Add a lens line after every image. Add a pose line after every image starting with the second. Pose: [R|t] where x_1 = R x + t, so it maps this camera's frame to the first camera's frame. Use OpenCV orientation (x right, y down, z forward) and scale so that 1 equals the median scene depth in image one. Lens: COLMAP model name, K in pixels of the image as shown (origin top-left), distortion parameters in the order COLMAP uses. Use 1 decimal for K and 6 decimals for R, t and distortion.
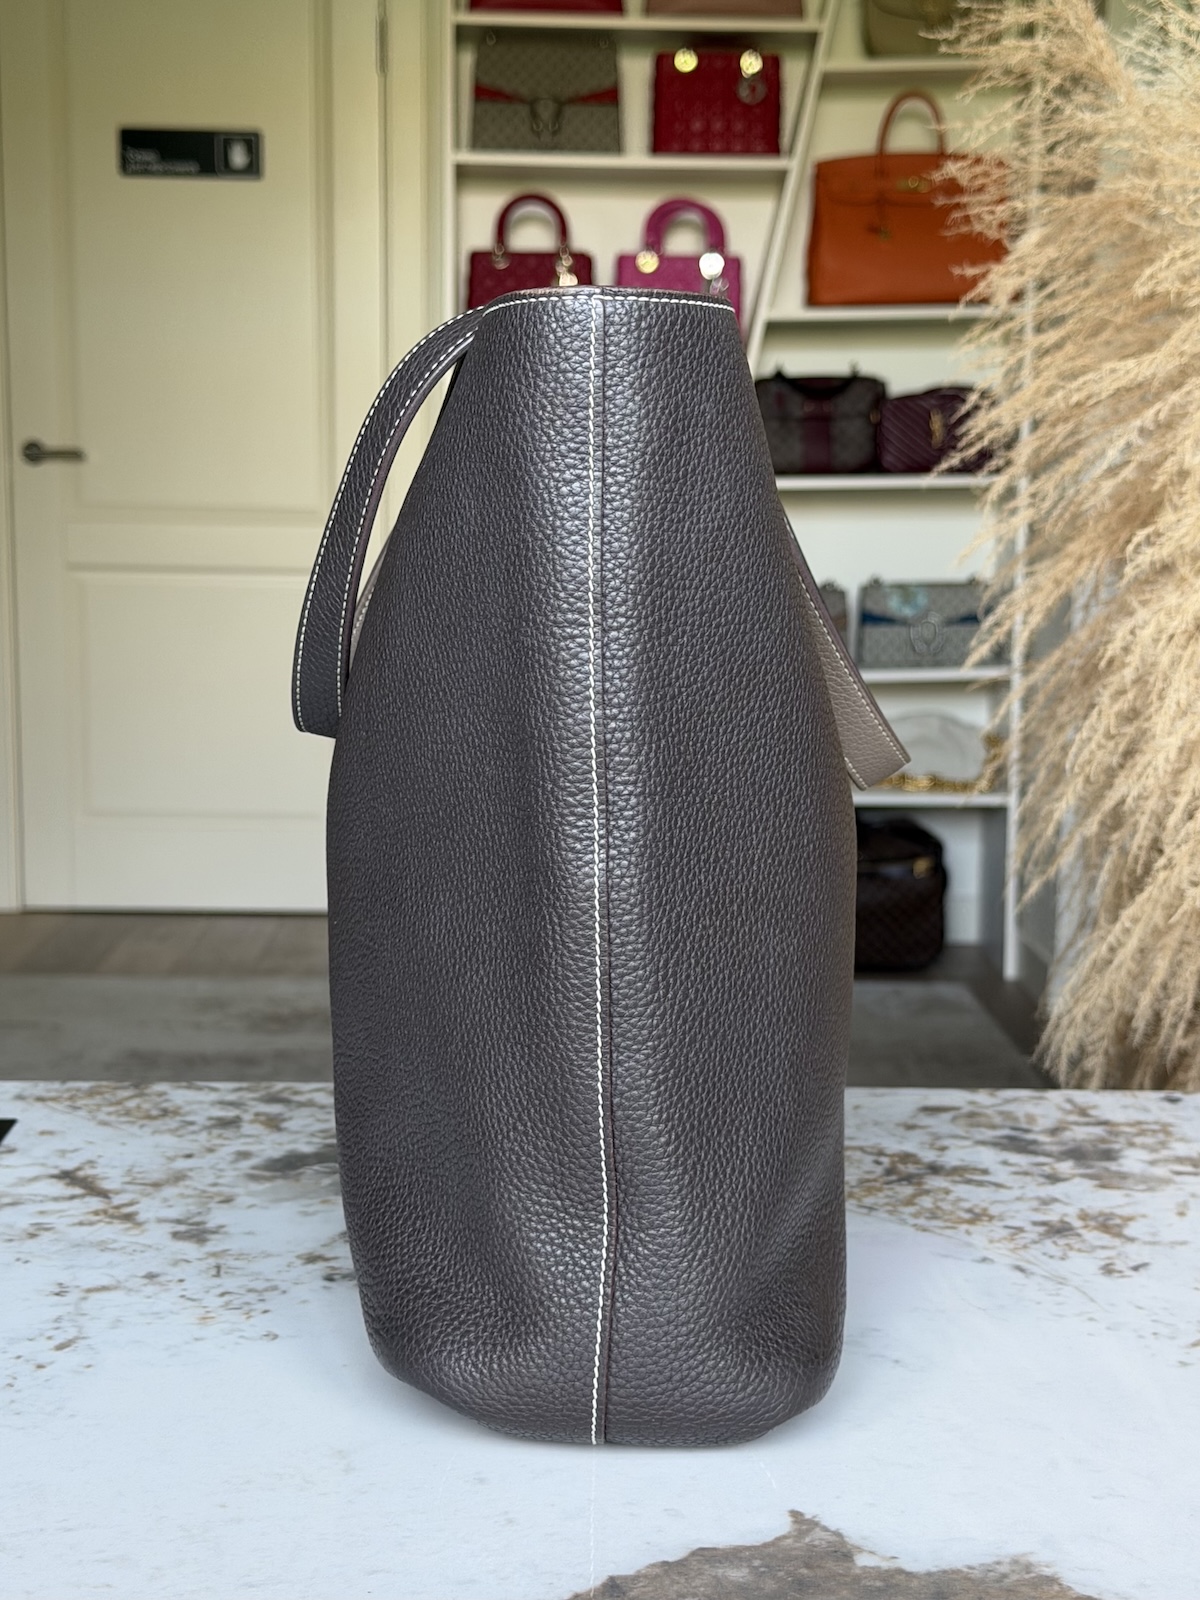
lens RADIAL K [[2292.6, 0, 641.8], [0, 2292.6, 852.0], [0, 0, 1]] dist [0.135911, -0.128808]
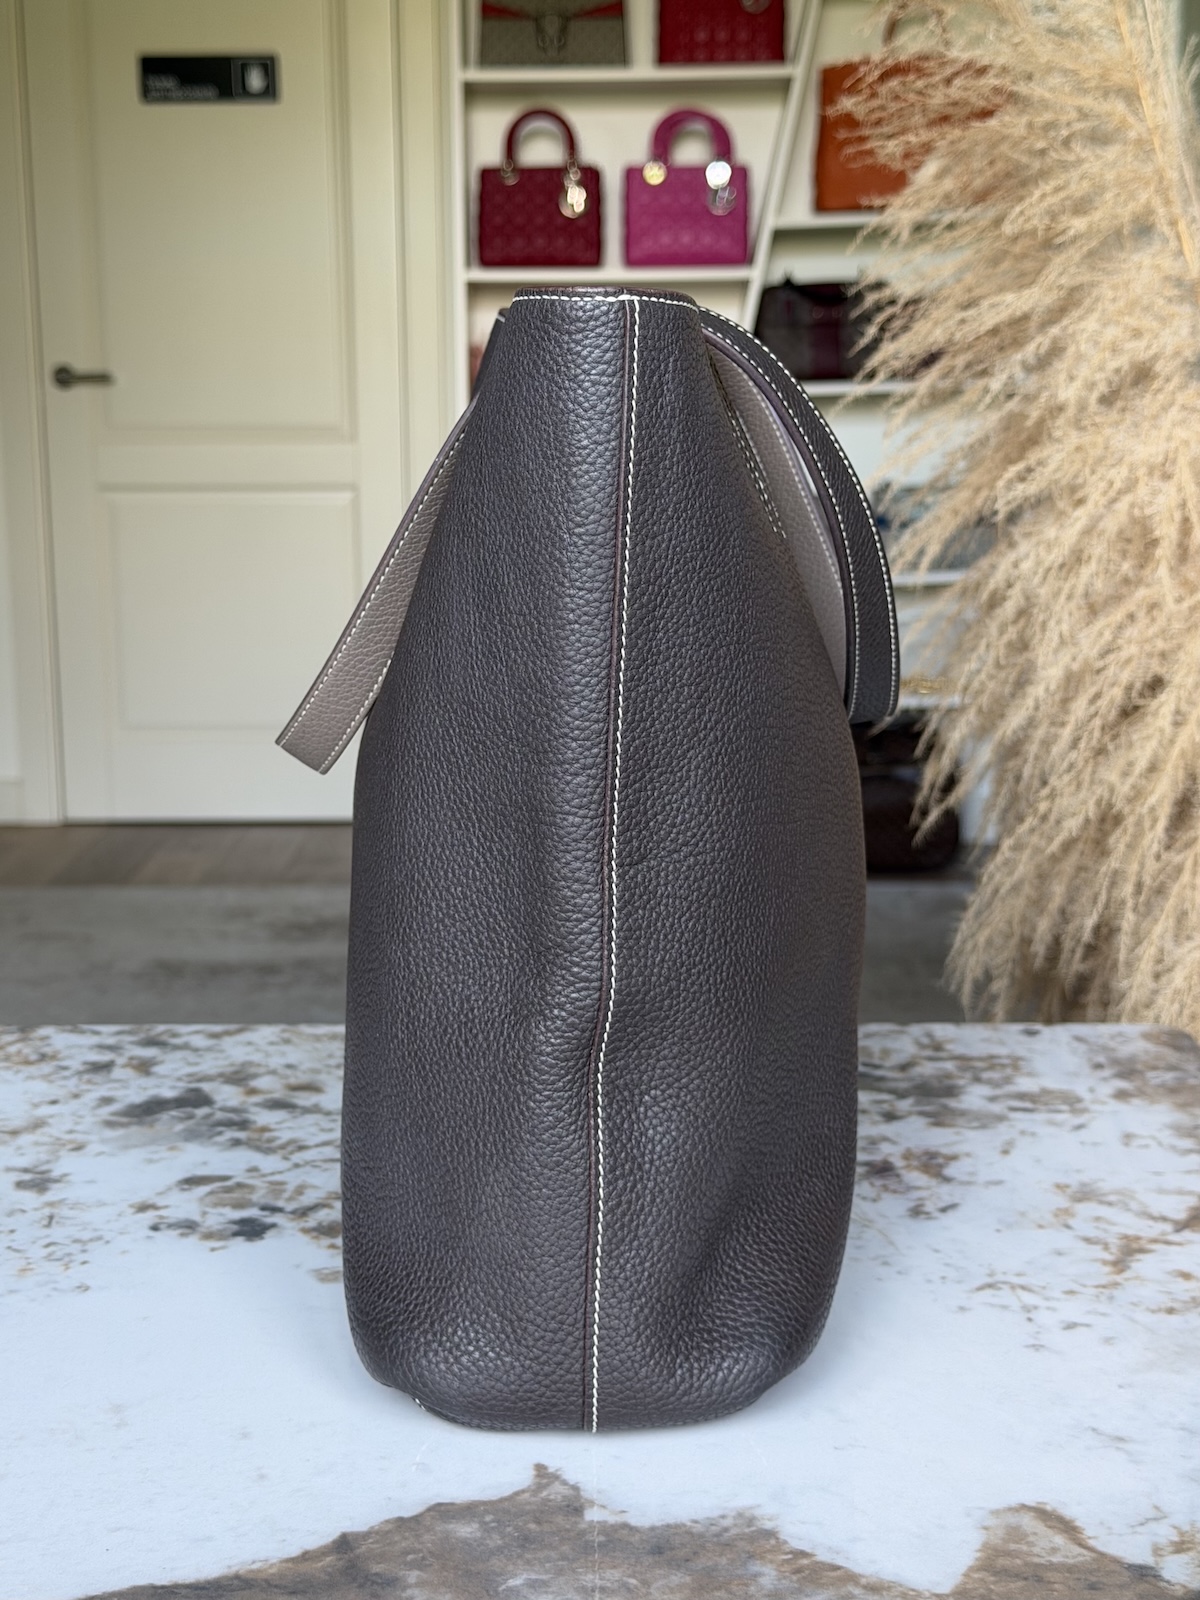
lens RADIAL K [[2252.3, 0, 574.1], [0, 2252.3, 793.2], [0, 0, 1]] dist [0.176534, -0.344391]
pose [[0.998715, -0.015317, -0.048316, 0.079519], [0.016194, 0.999710, 0.017811, -0.019220], [0.048029, -0.018571, 0.998673, -0.005521]]
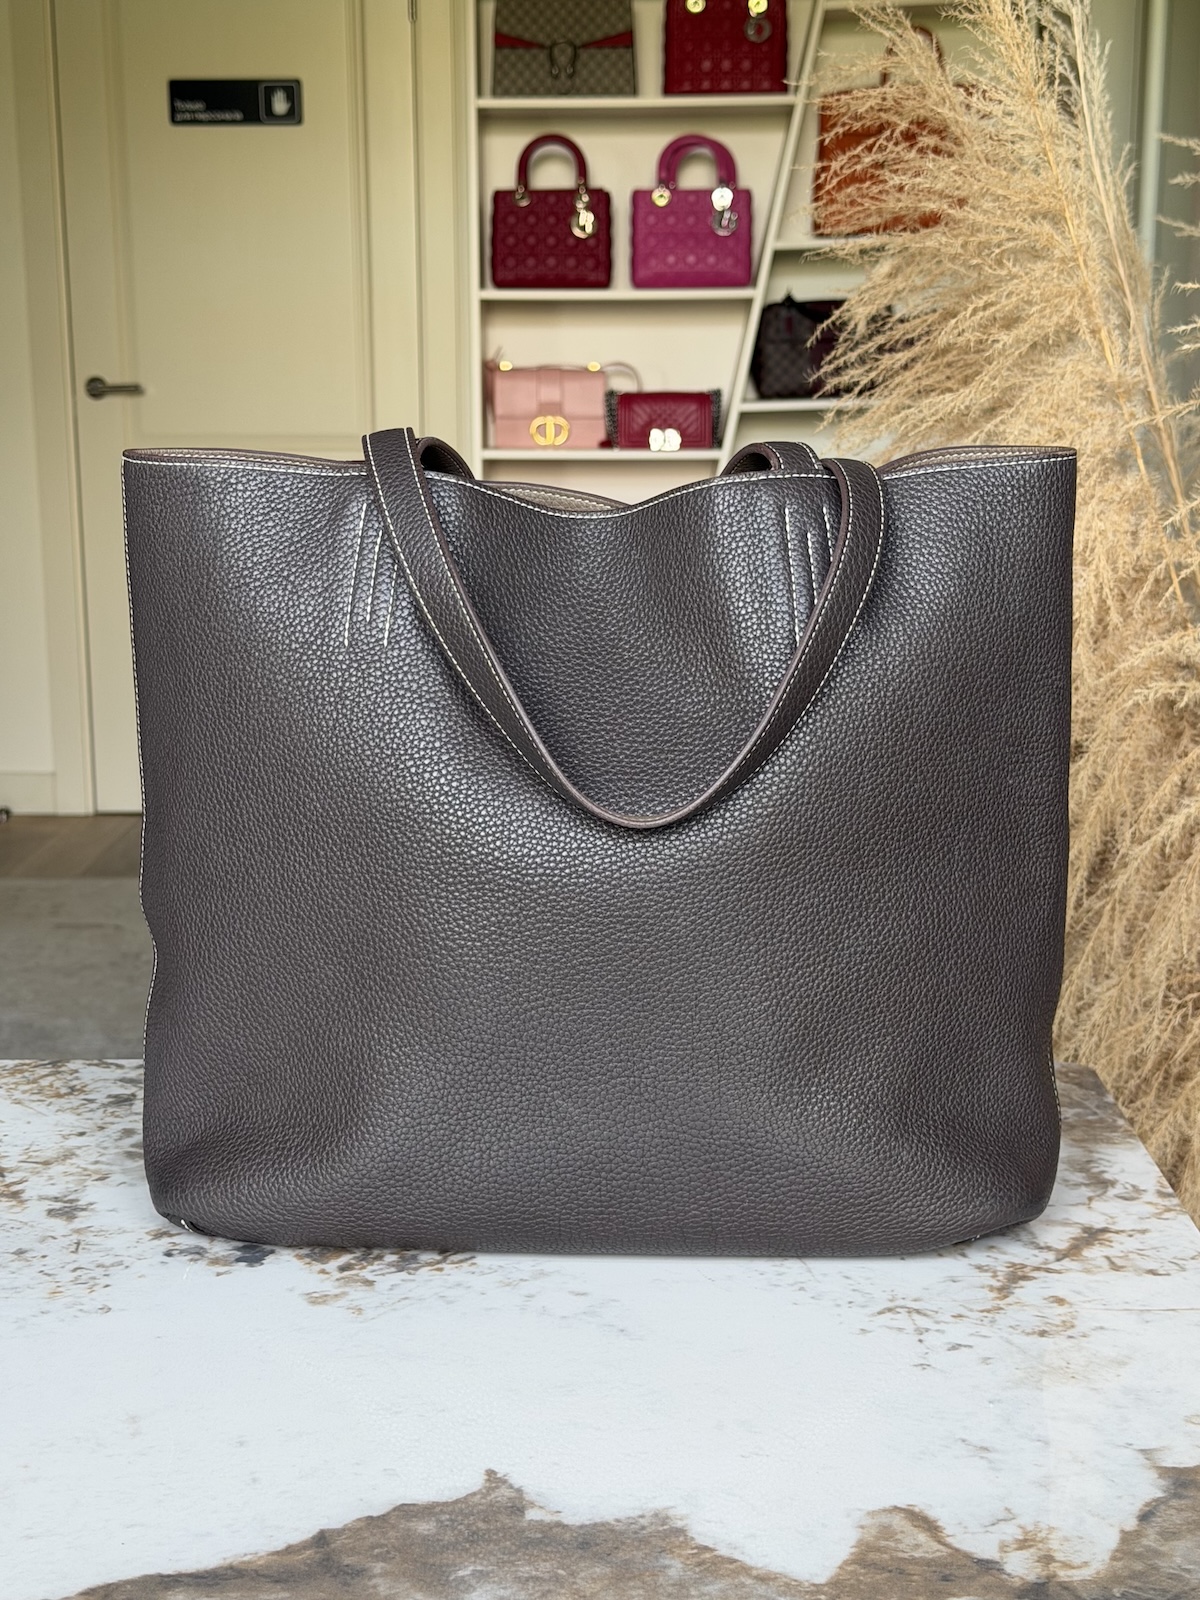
lens RADIAL K [[2176.4, 0, 580.4], [0, 2176.4, 802.5], [0, 0, 1]] dist [0.161215, -0.248445]
pose [[0.998566, -0.011582, -0.052264, 0.104760], [0.013090, 0.999505, 0.028596, -0.058287], [0.051907, -0.029239, 0.998224, -0.084892]]
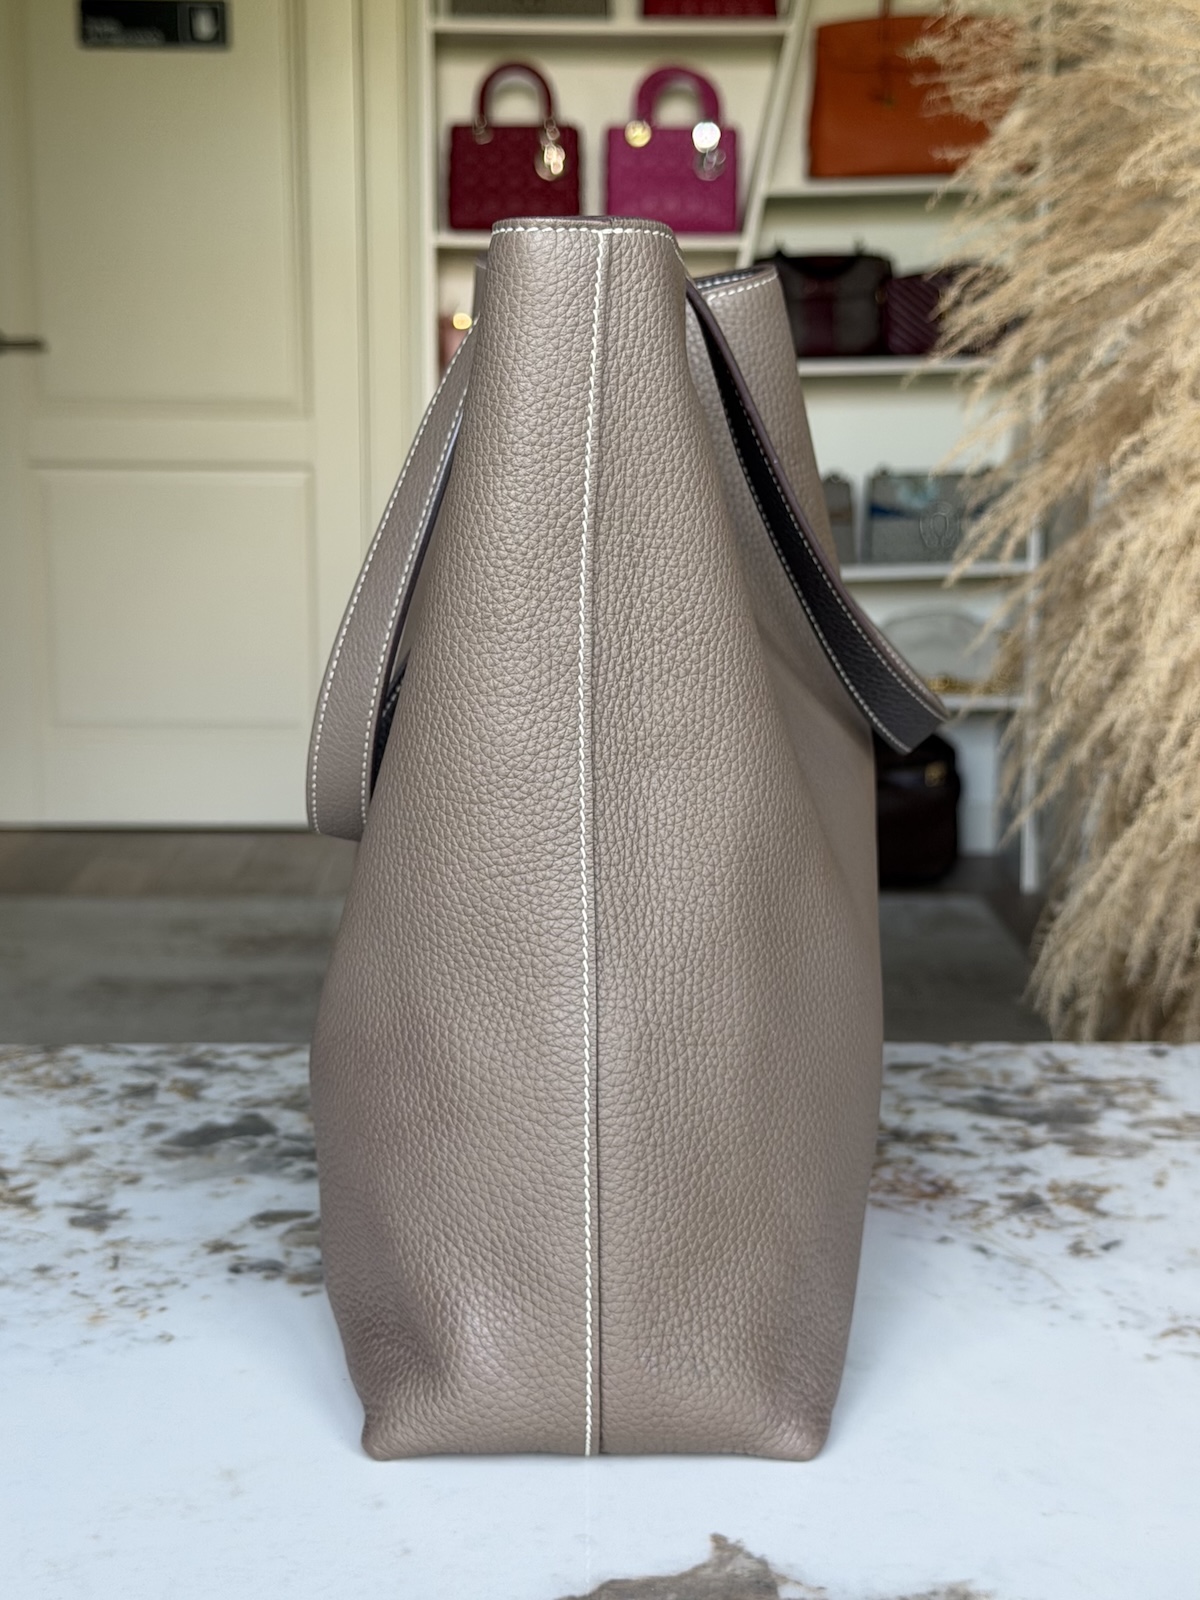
lens RADIAL K [[2413.7, 0, 643.5], [0, 2413.7, 793.2], [0, 0, 1]] dist [0.129314, -0.066753]
pose [[0.999948, -0.010083, -0.001483, 0.024188], [0.010105, 0.999826, 0.015655, -0.015287], [0.001325, -0.015669, 0.999876, 0.020052]]
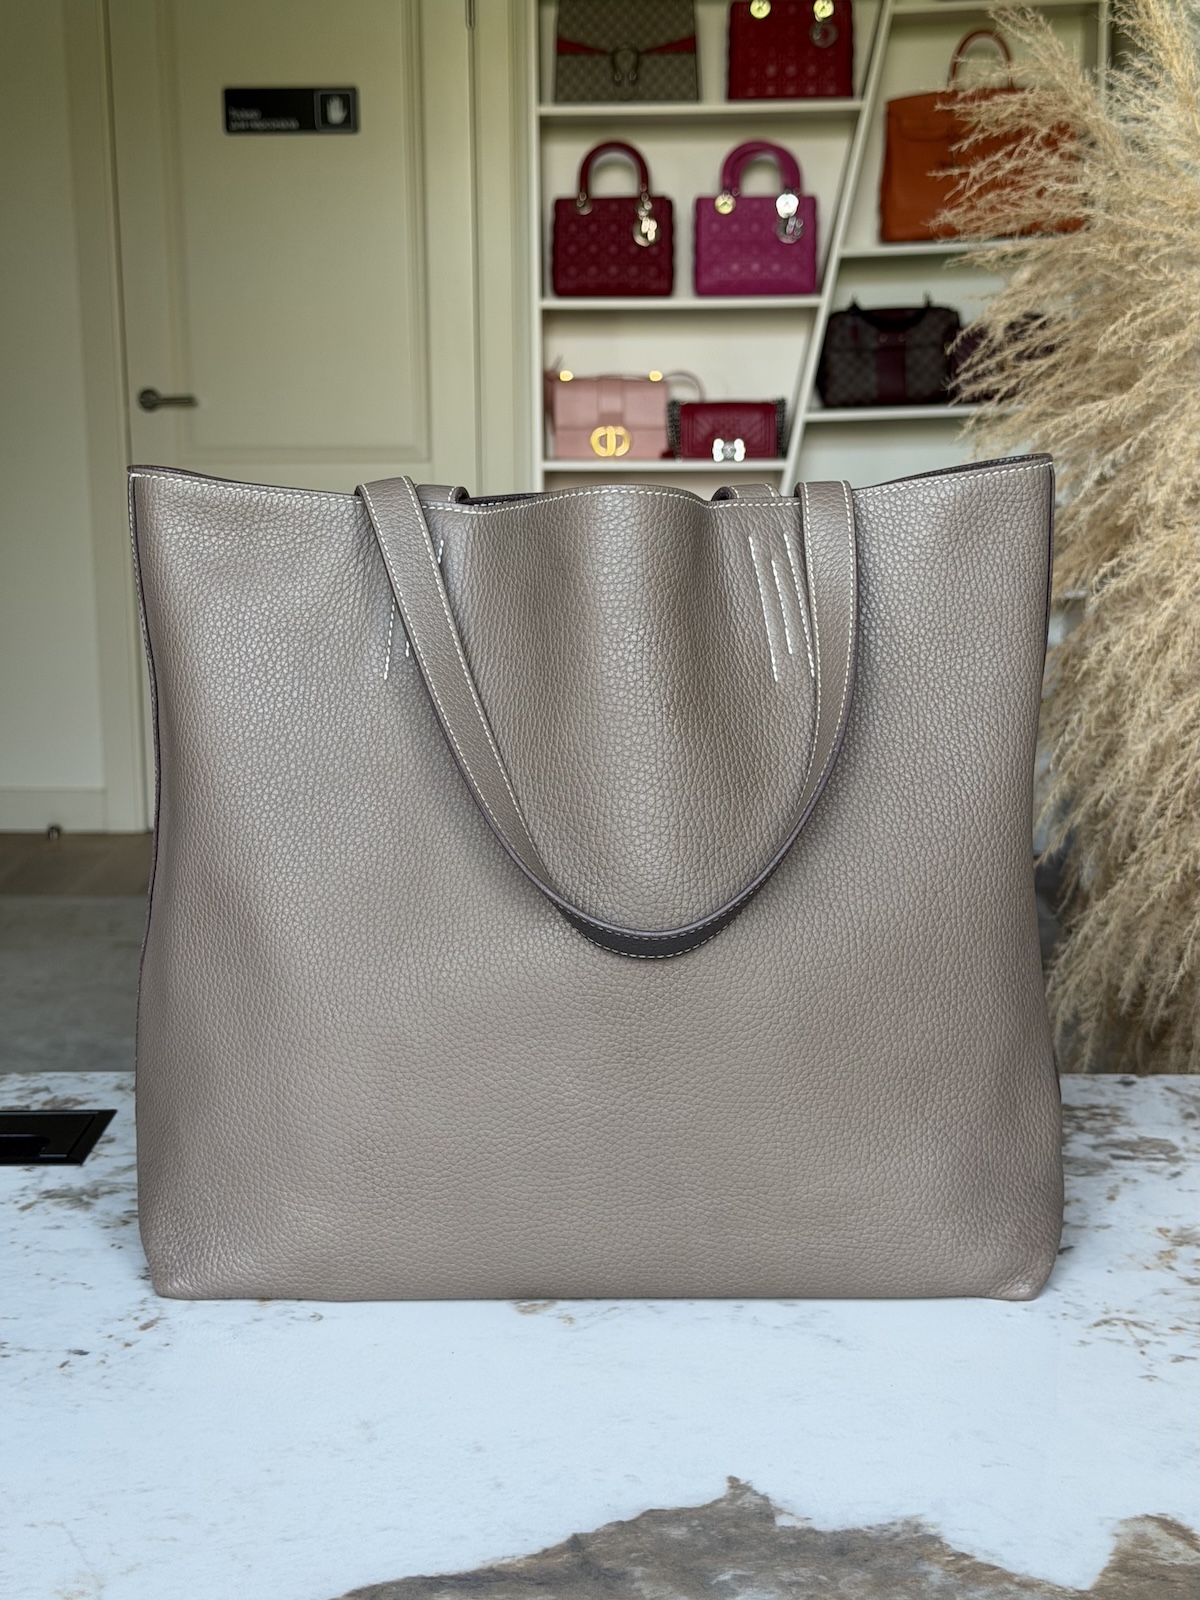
lens RADIAL K [[2217.5, 0, 602.0], [0, 2217.5, 801.0], [0, 0, 1]] dist [0.185464, -0.390166]
pose [[0.997970, -0.013530, -0.062231, 0.044741], [0.014797, 0.999692, 0.019949, -0.056216], [0.061942, -0.020829, 0.997862, -0.103631]]
